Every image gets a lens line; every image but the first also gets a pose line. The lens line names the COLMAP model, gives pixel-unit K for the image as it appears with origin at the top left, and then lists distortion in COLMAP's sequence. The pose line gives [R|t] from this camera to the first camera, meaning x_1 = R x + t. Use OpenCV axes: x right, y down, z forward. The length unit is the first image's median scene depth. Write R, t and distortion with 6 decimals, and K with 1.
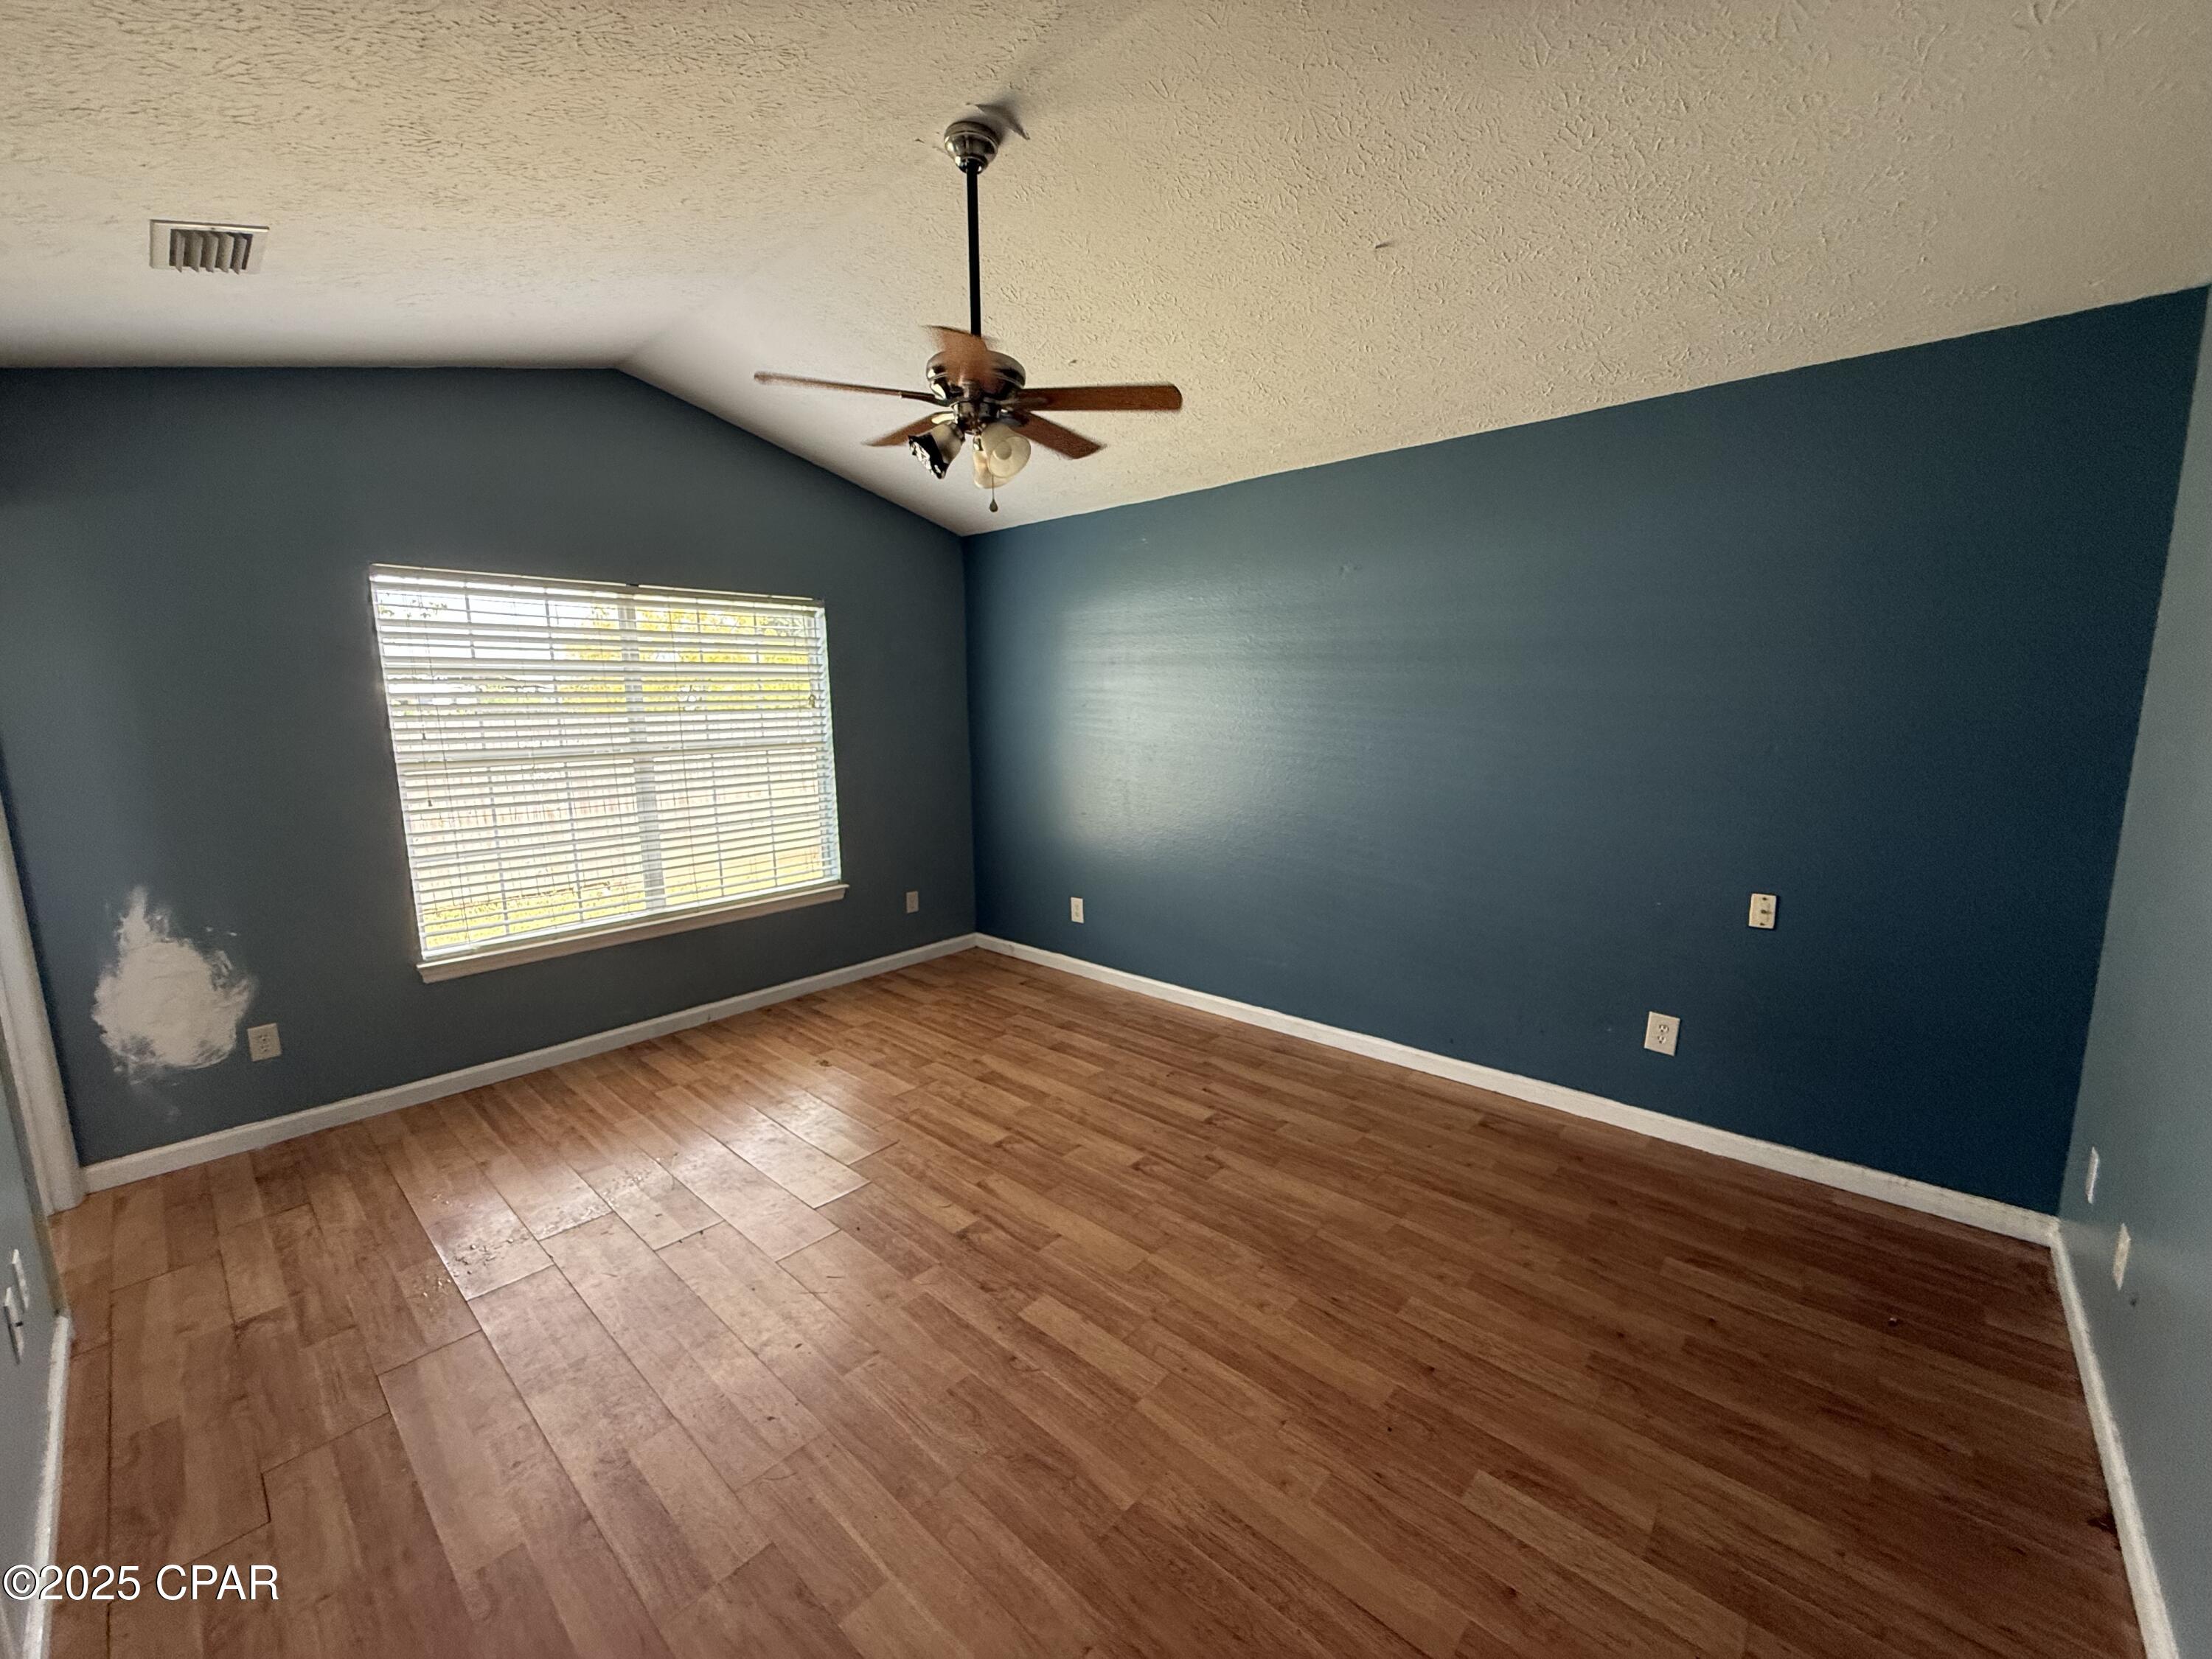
lens RADIAL K [[883.2, 0, 1099.3], [0, 883.2, 830.3], [0, 0, 1]] dist [-0.001289, 0.000366]
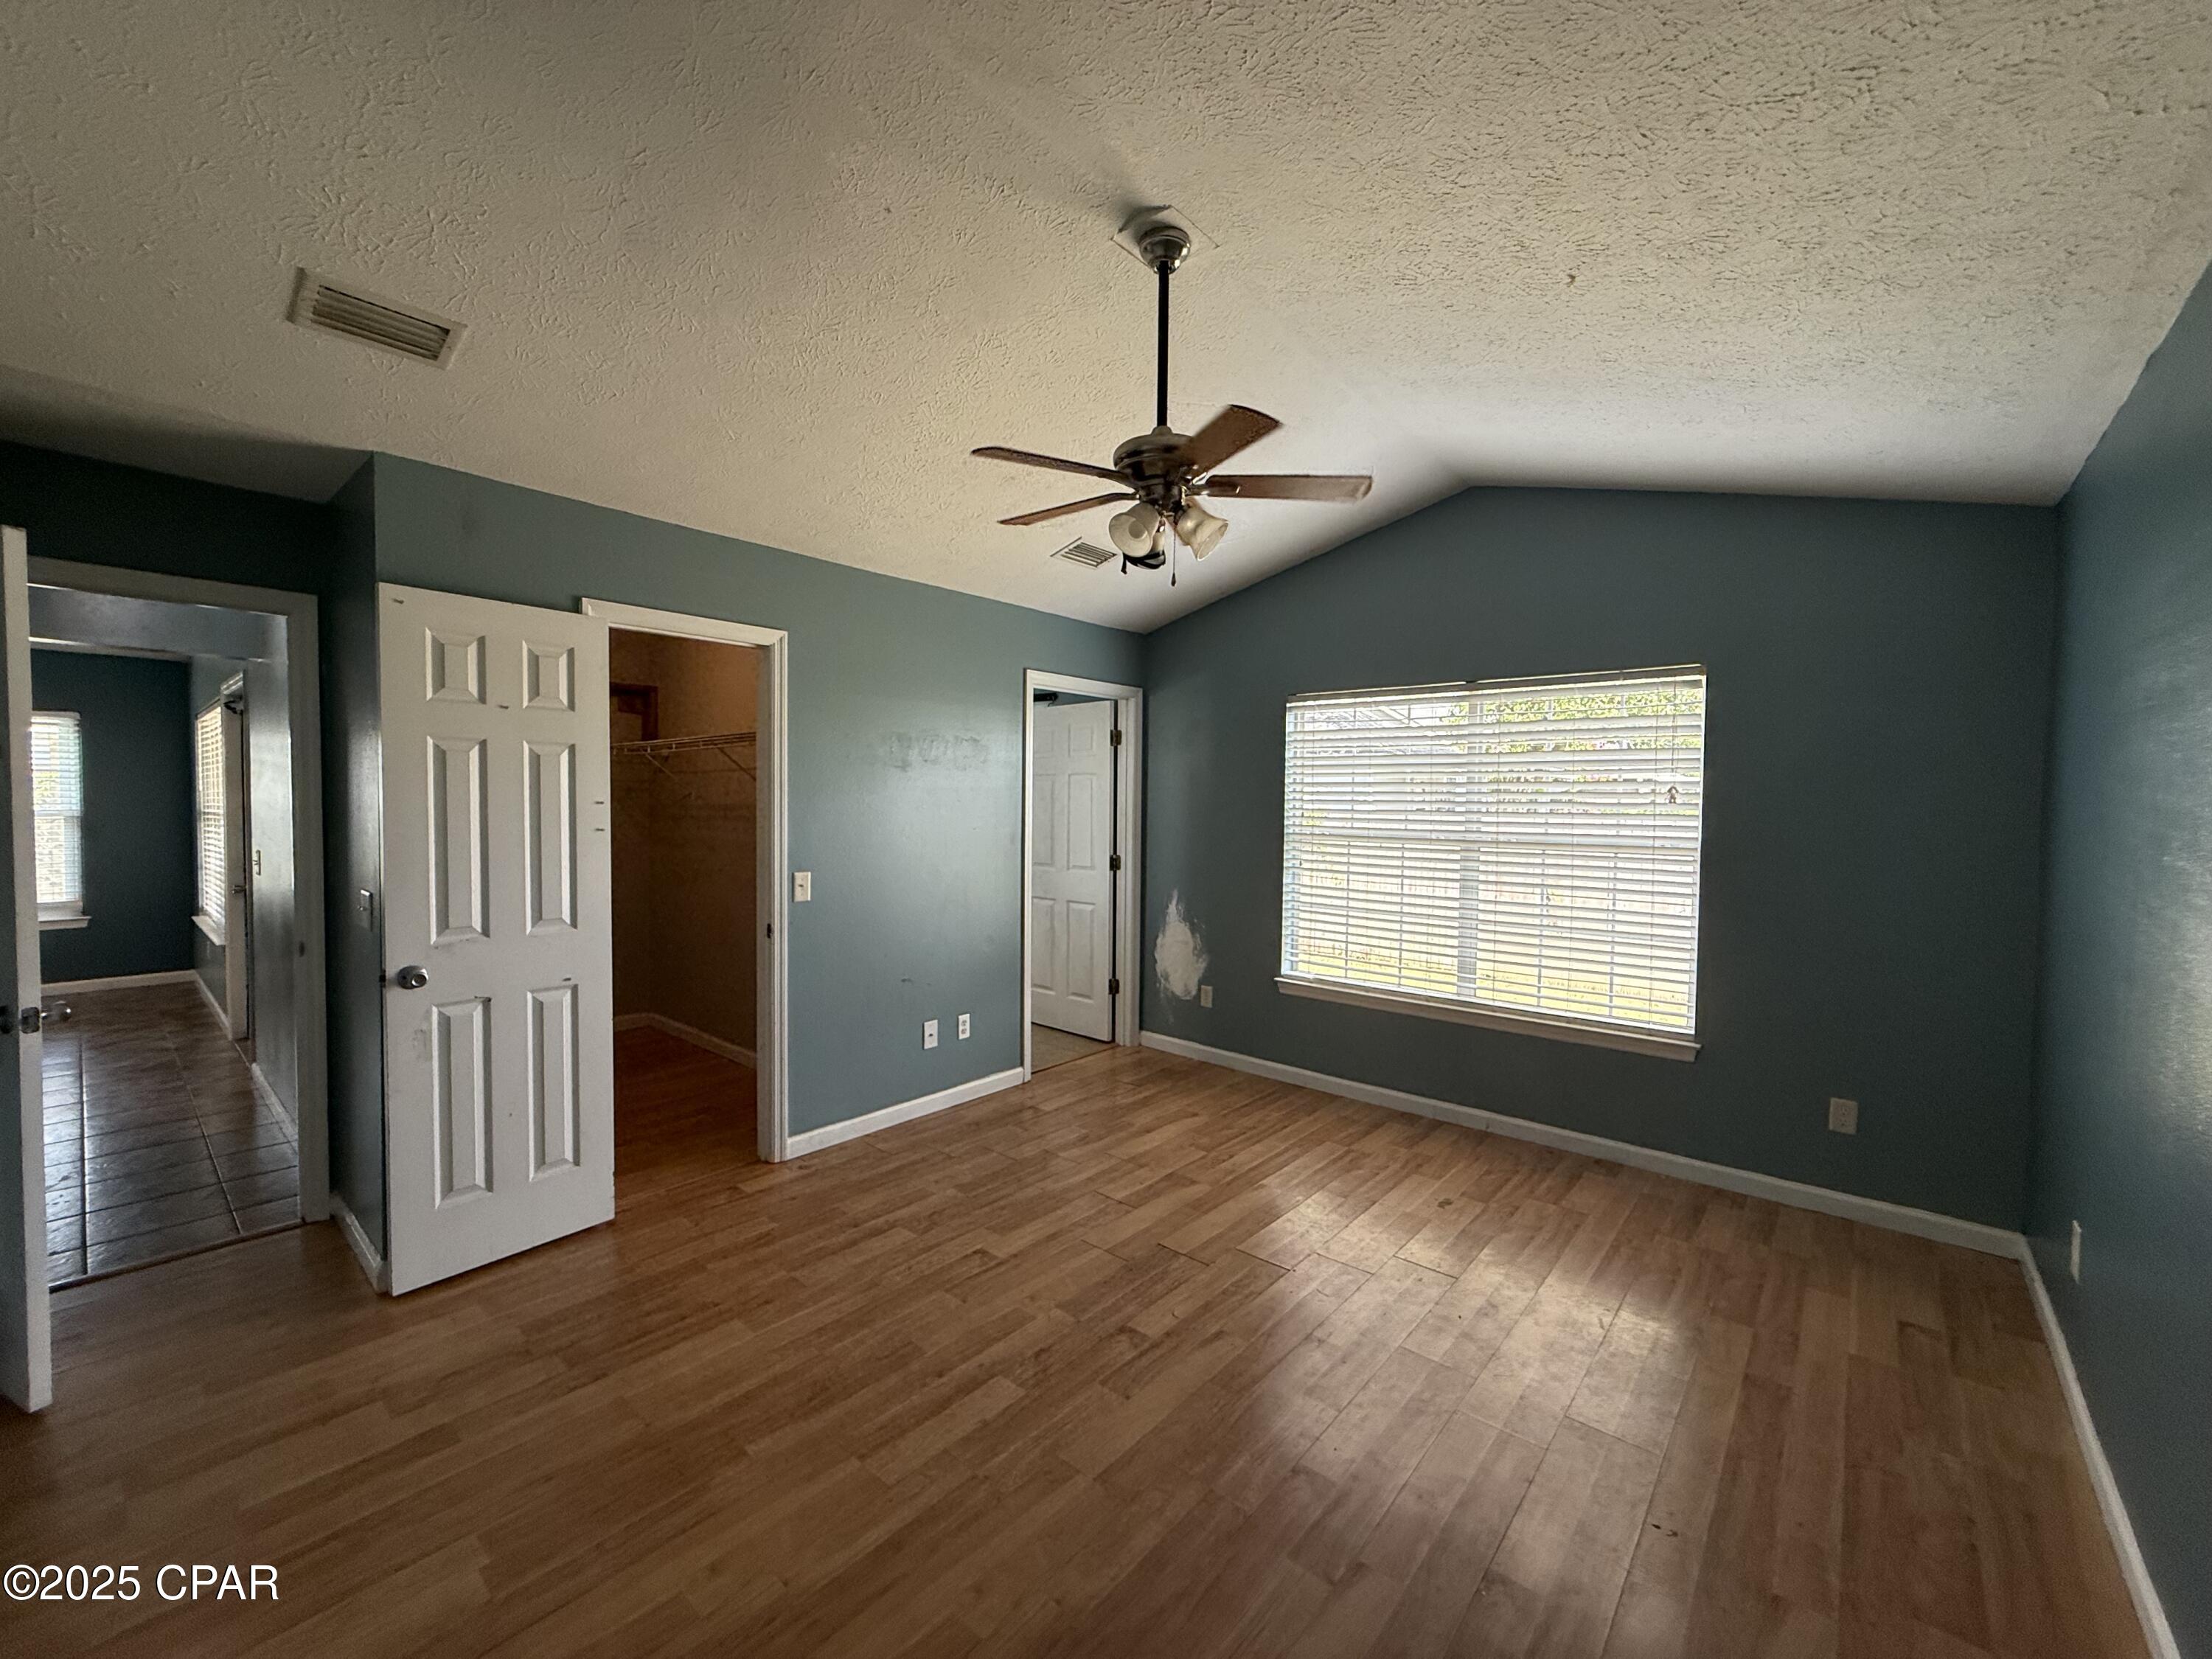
lens RADIAL K [[883.2, 0, 1099.3], [0, 883.2, 830.3], [0, 0, 1]] dist [-0.001289, 0.000366]
pose [[0.017851, 0.046523, -0.998758, 0.553256], [-0.163562, 0.985596, 0.042986, -0.082422], [0.986372, 0.162592, 0.025203, 0.607809]]
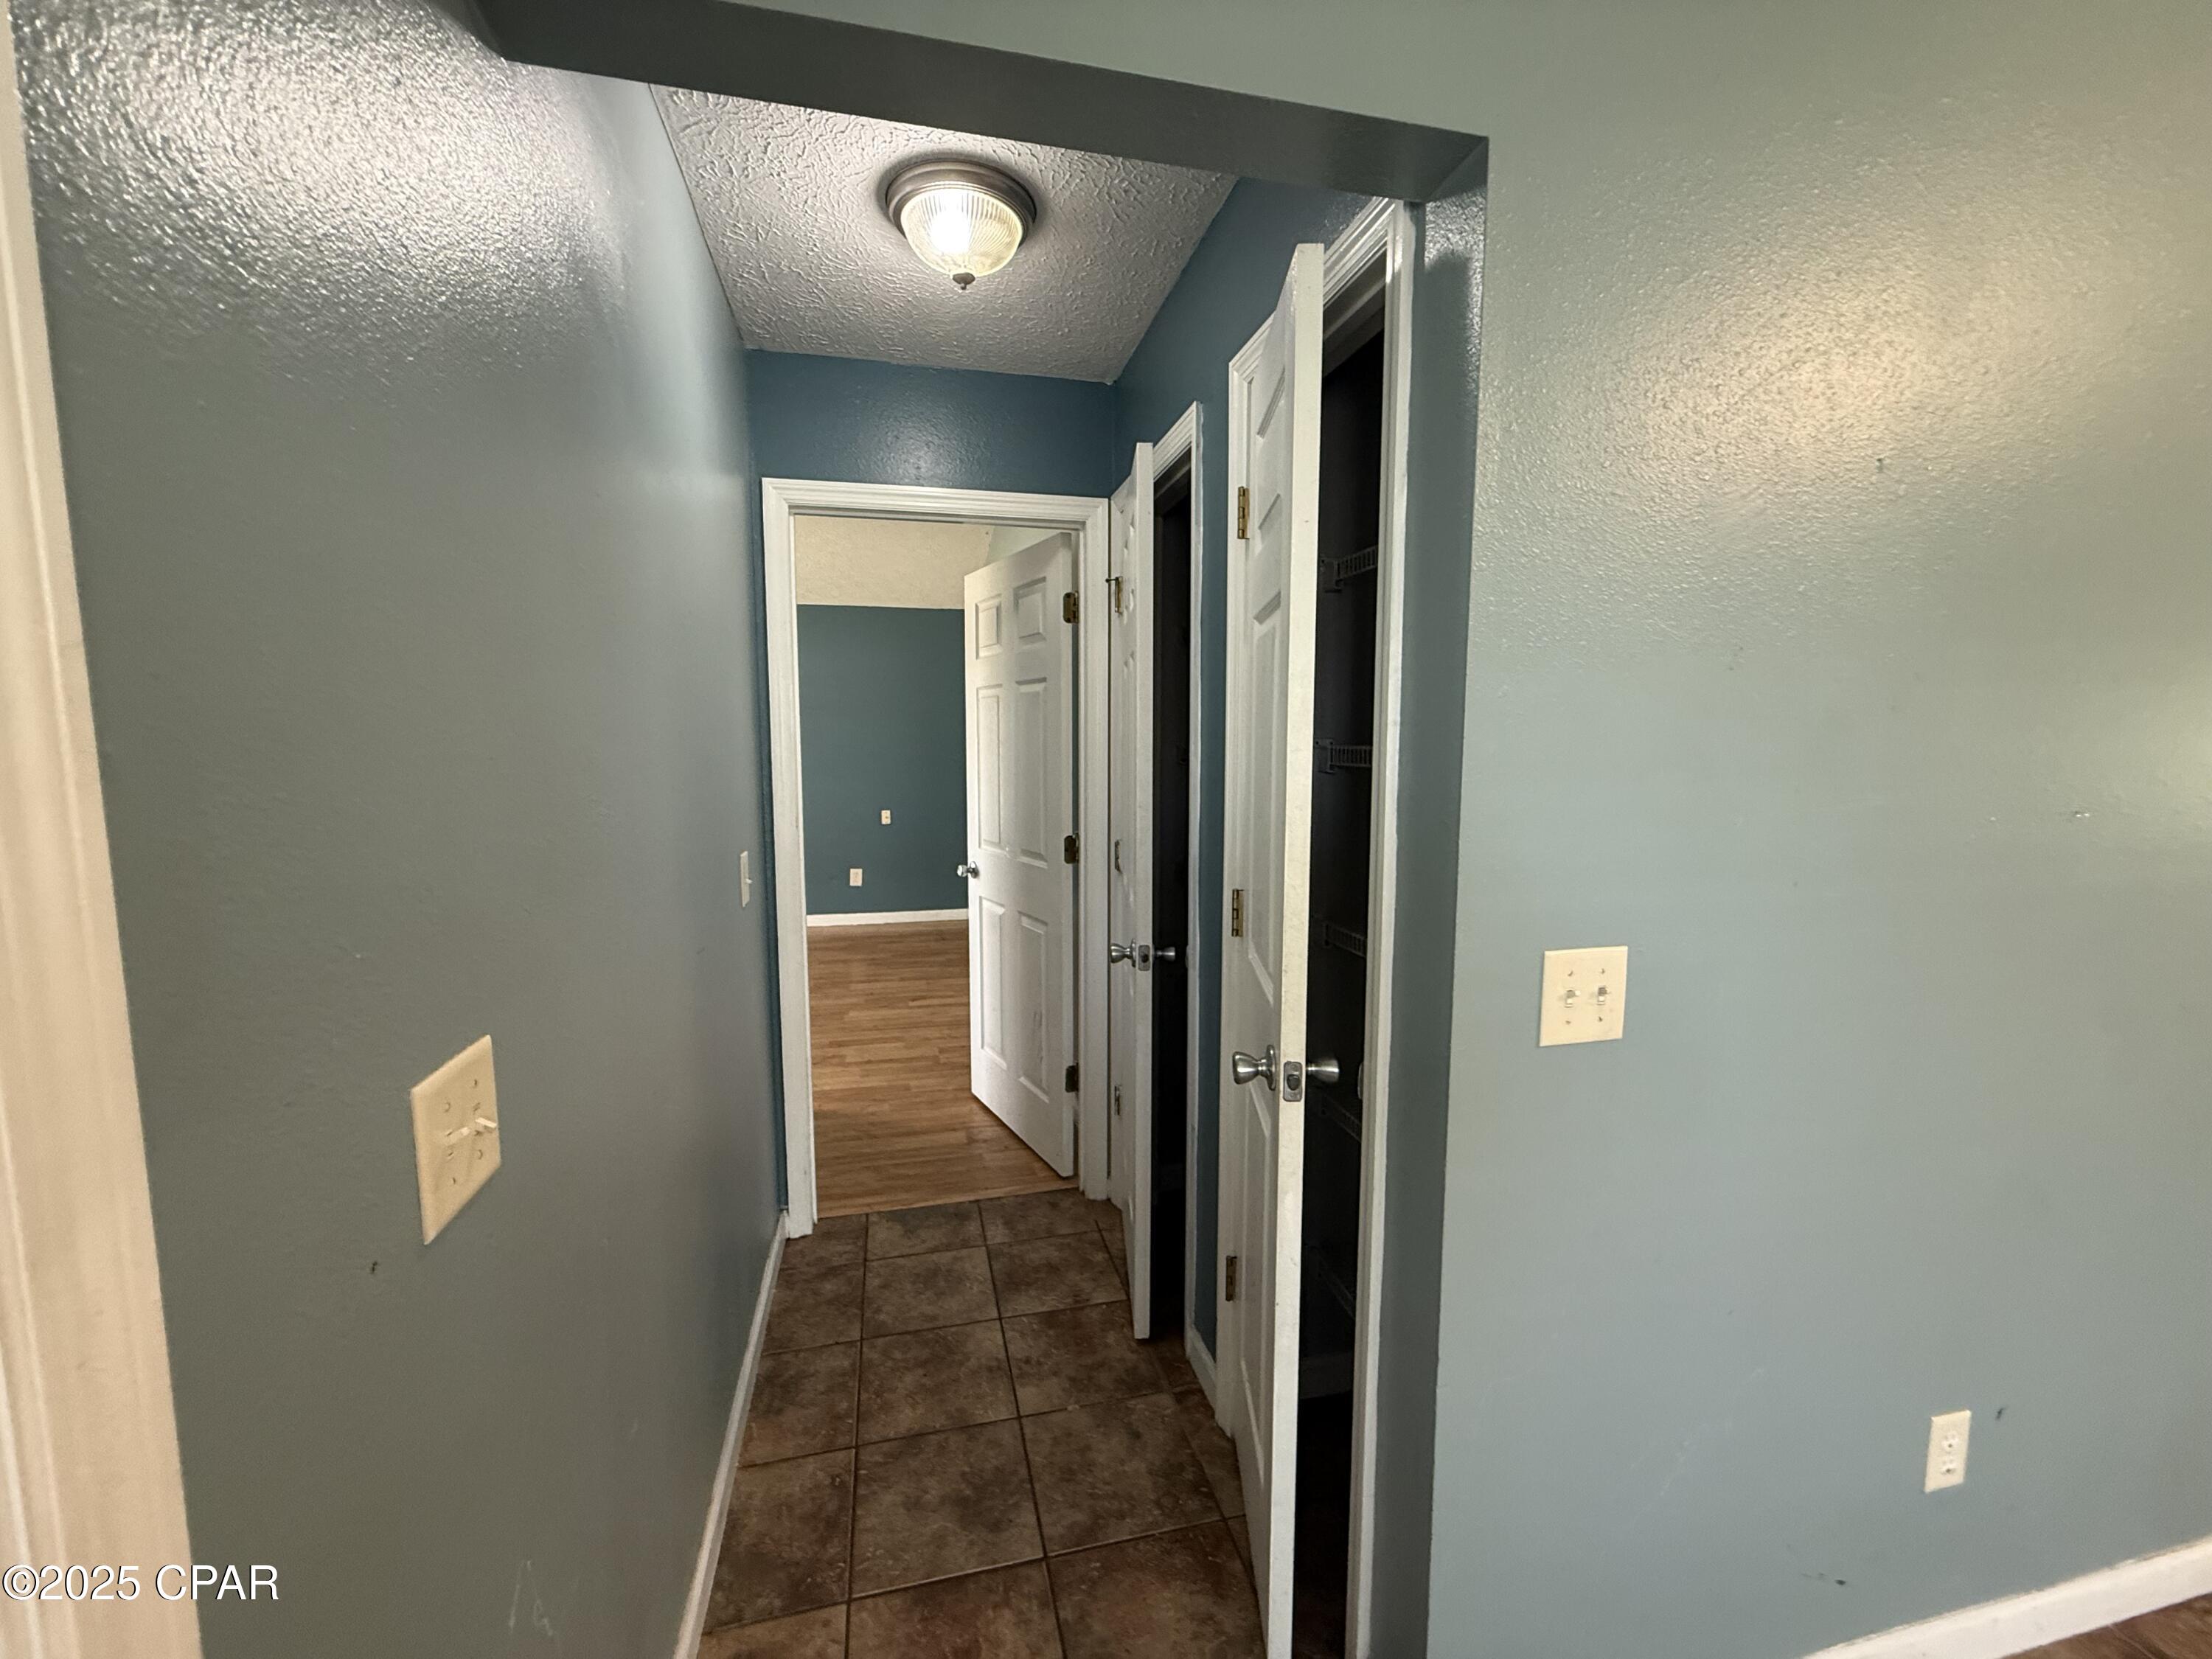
lens RADIAL K [[883.2, 0, 1099.3], [0, 883.2, 830.3], [0, 0, 1]] dist [-0.001289, 0.000366]
pose [[0.568595, -0.065535, 0.820003, -0.752559], [0.119734, 0.992799, -0.003679, 0.162813], [-0.813857, 0.100274, 0.572348, -0.723171]]
